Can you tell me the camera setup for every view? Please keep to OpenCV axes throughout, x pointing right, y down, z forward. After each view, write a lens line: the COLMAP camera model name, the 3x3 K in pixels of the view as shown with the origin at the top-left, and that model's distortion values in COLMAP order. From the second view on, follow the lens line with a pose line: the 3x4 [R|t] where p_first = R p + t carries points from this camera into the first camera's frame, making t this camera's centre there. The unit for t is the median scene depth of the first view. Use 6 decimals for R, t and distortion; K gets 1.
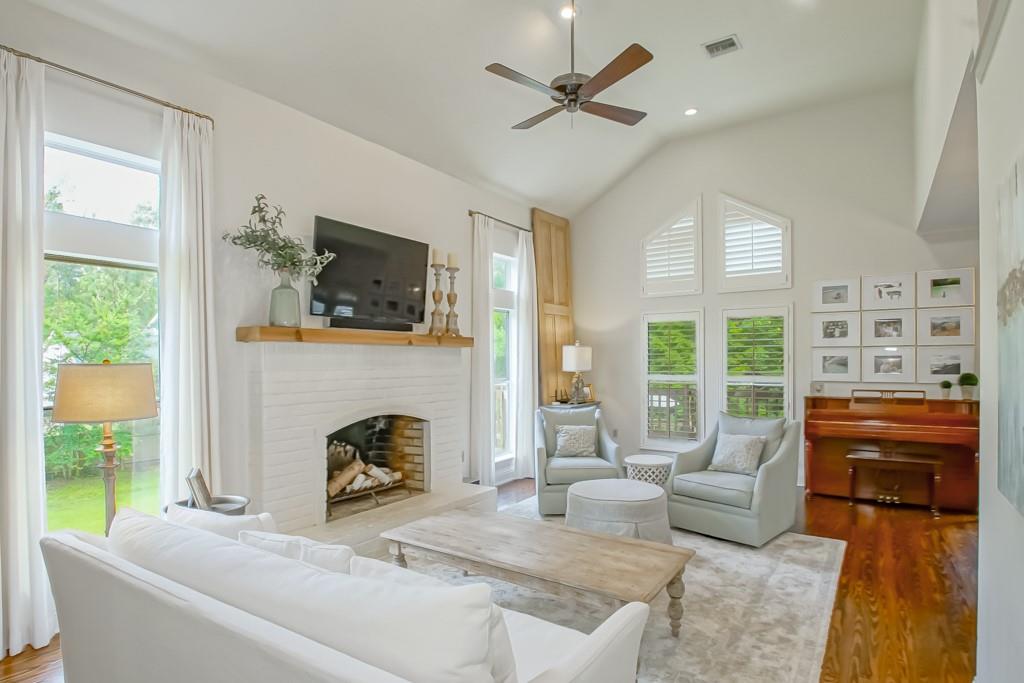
lens RADIAL K [[560.7, 0, 494.6], [0, 560.7, 351.4], [0, 0, 1]] dist [-0.020158, 0.000690]
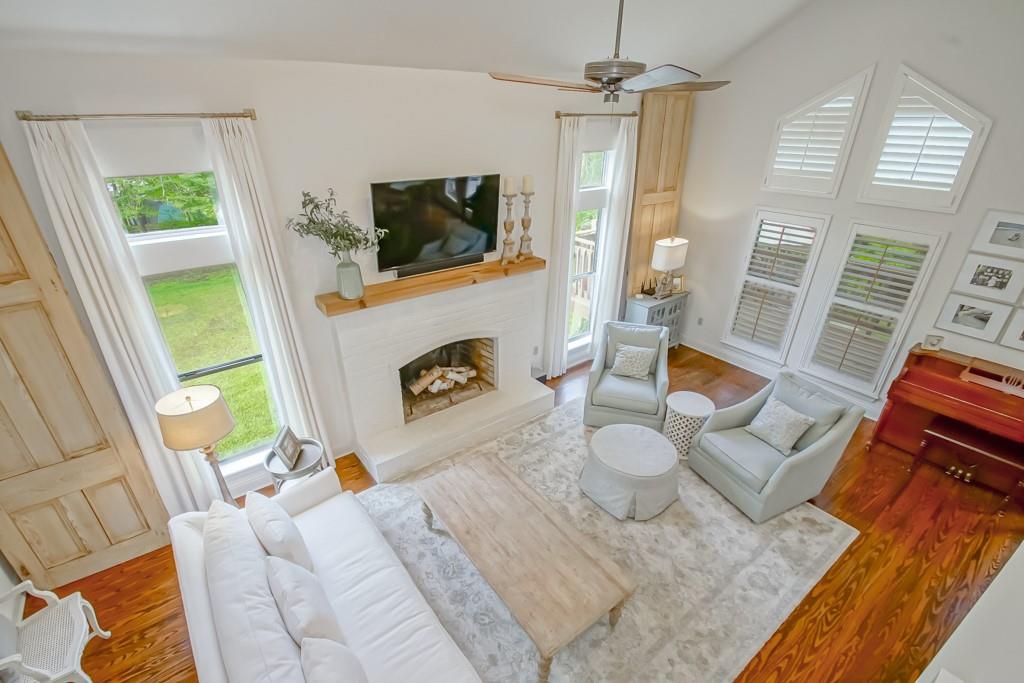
lens RADIAL K [[473.6, 0, 485.1], [0, 473.6, 358.9], [0, 0, 1]] dist [-0.000300, -0.006538]
pose [[0.944248, 0.153498, -0.291263, 0.143650], [0.002491, 0.881309, 0.472534, -0.284462], [0.329226, -0.446914, 0.831792, 0.146954]]
